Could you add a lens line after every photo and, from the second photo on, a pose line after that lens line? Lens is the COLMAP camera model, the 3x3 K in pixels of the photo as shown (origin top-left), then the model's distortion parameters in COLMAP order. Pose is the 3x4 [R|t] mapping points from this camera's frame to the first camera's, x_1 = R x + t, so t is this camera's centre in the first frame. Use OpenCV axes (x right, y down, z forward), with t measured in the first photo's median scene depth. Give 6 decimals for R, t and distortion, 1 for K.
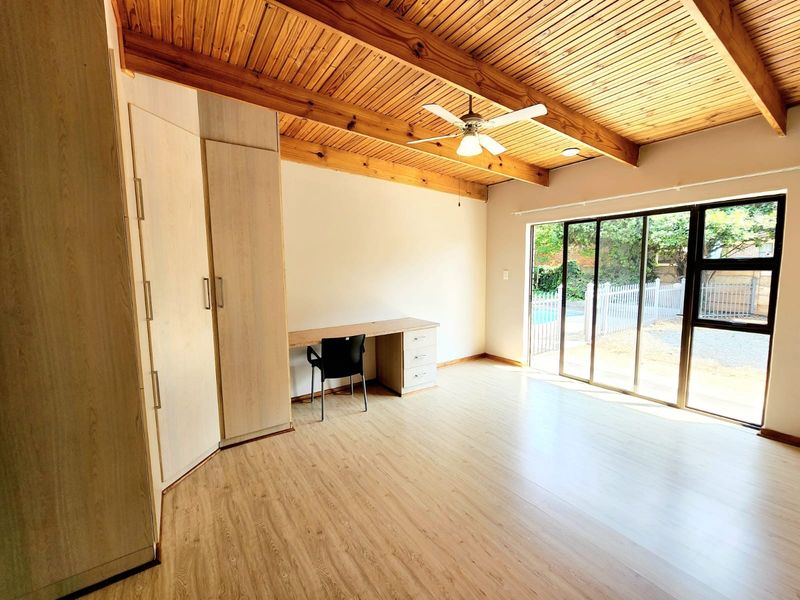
lens RADIAL K [[329.9, 0, 402.9], [0, 329.9, 299.3], [0, 0, 1]] dist [-0.000055, 0.000014]
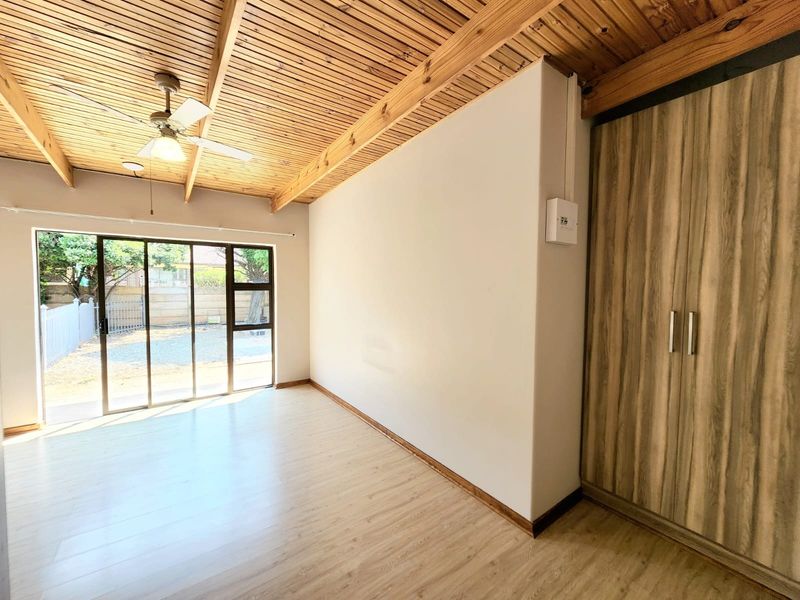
lens RADIAL K [[329.9, 0, 402.9], [0, 329.9, 299.3], [0, 0, 1]] dist [-0.000055, 0.000014]
pose [[-0.026147, -0.031796, 0.999152, -0.505714], [0.090069, 0.995354, 0.034032, -0.033094], [-0.995592, 0.090882, -0.023161, 0.313842]]
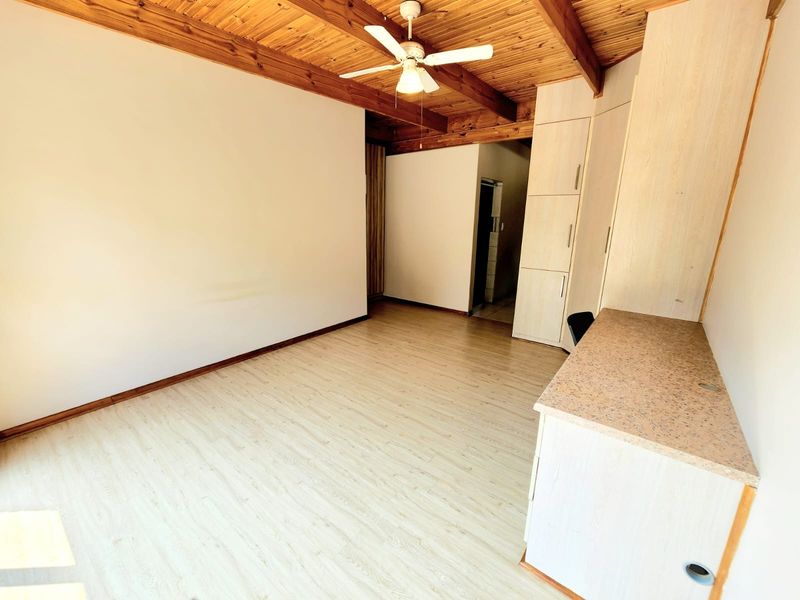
lens RADIAL K [[329.9, 0, 402.9], [0, 329.9, 299.3], [0, 0, 1]] dist [-0.000055, 0.000014]
pose [[-0.952769, 0.076756, -0.293837, 0.382488], [-0.028407, 0.940769, 0.337857, -0.151514], [0.302366, 0.330247, -0.894155, 1.465184]]
